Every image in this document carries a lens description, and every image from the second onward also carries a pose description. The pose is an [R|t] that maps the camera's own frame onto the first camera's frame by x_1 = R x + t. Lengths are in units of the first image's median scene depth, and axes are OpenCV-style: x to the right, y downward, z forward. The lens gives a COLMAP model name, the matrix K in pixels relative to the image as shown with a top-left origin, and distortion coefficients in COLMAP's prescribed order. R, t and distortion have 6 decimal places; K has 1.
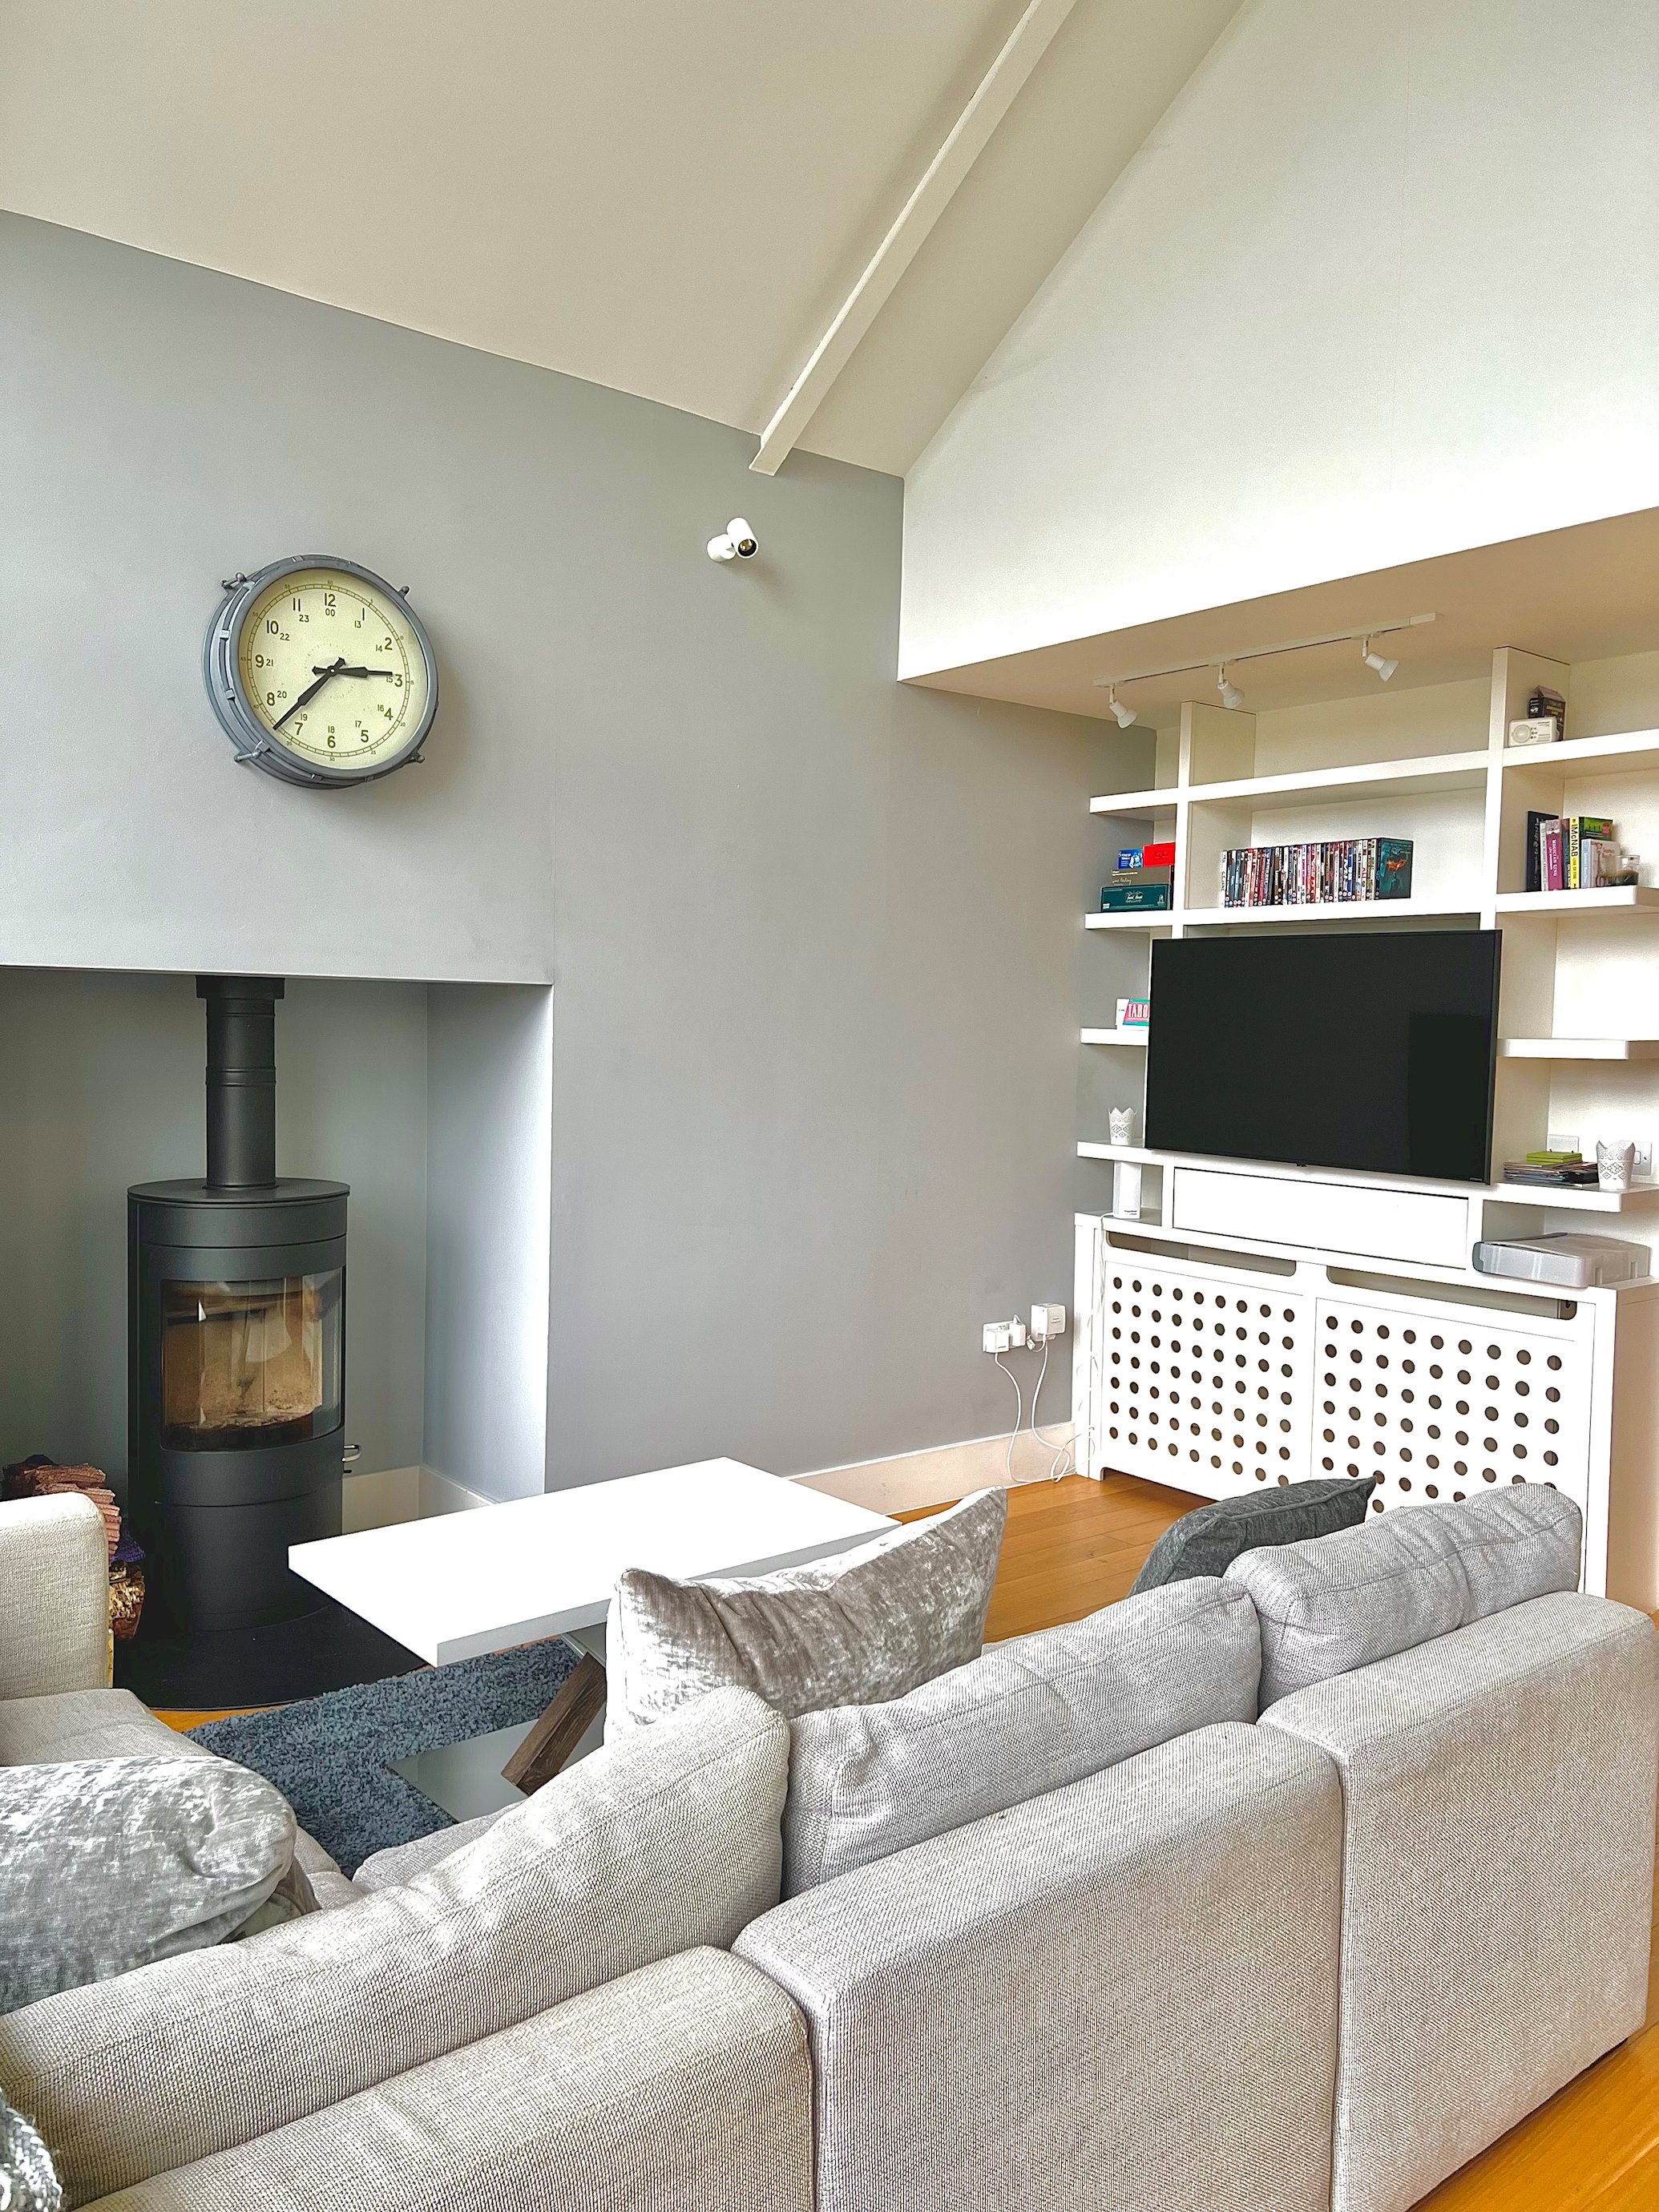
lens RADIAL K [[1656.2, 0, 829.2], [0, 1656.2, 1108.5], [0, 0, 1]] dist [0.052513, -0.027348]
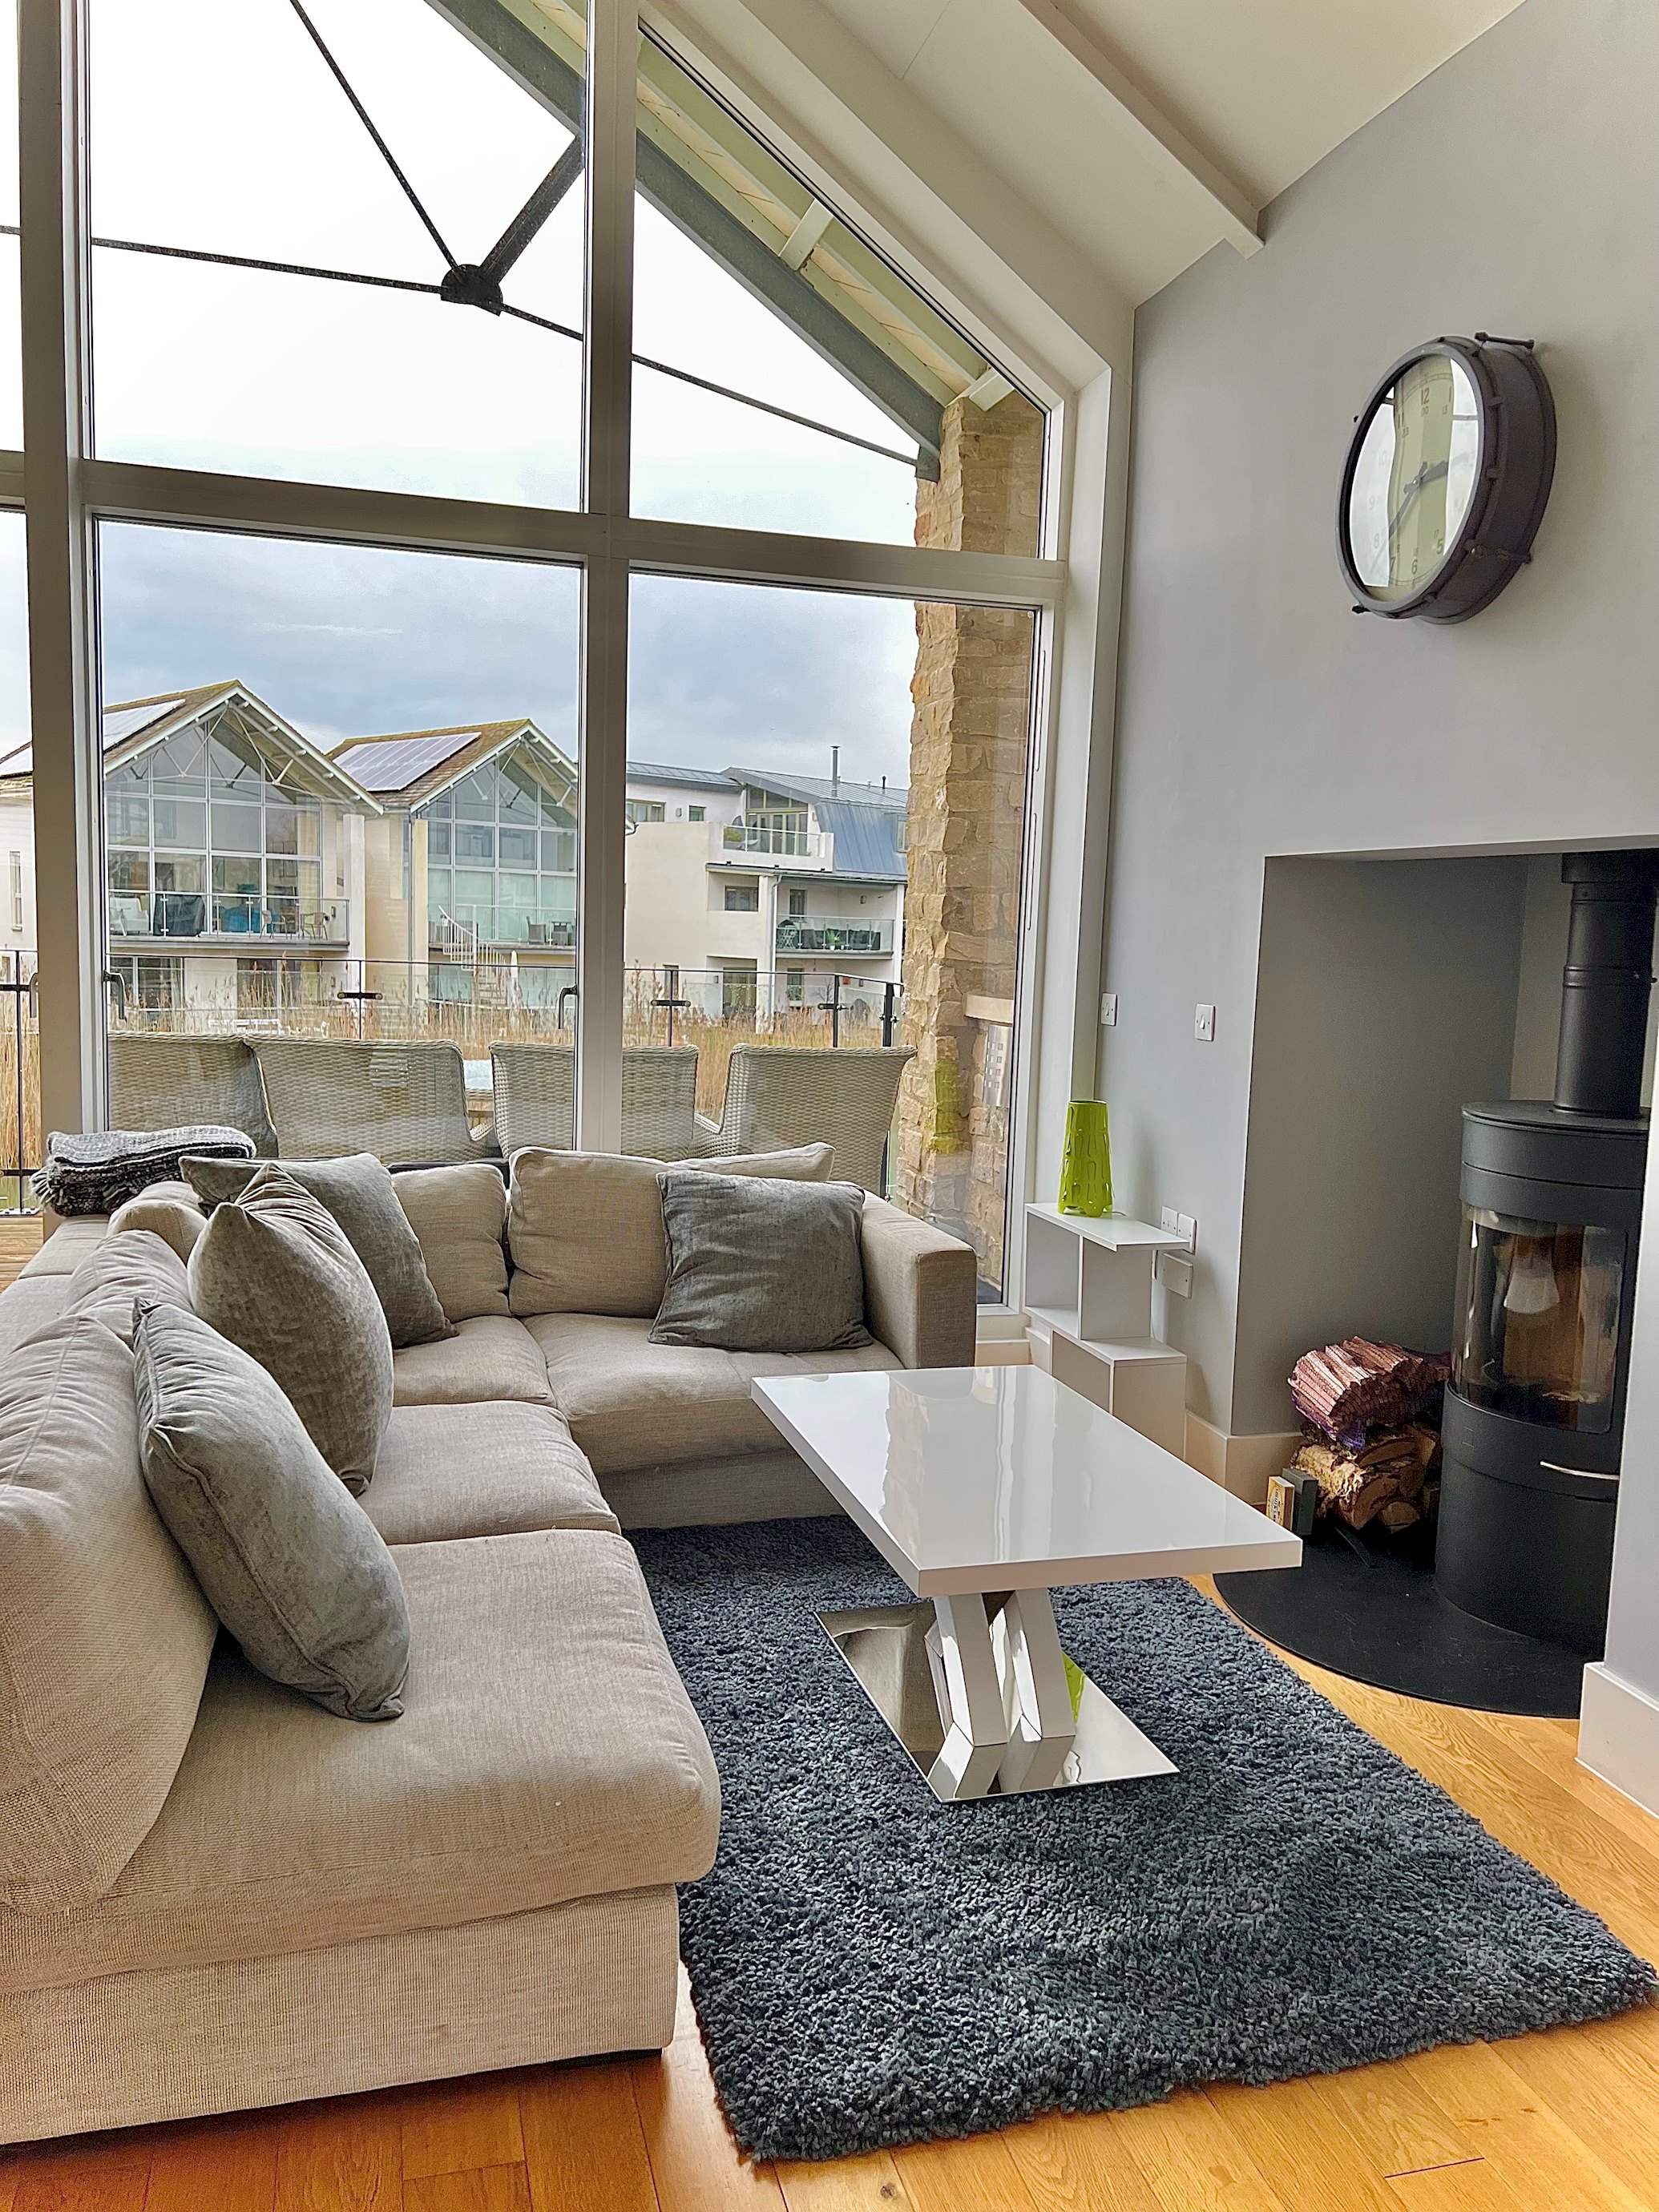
lens RADIAL K [[1656.2, 0, 830.4], [0, 1656.2, 1103.4], [0, 0, 1]] dist [0.052513, -0.027348]
pose [[-0.398356, 0.064041, -0.914992, 0.600629], [-0.092705, 0.989640, 0.109627, -0.016266], [0.912534, 0.128495, -0.388293, 1.071397]]
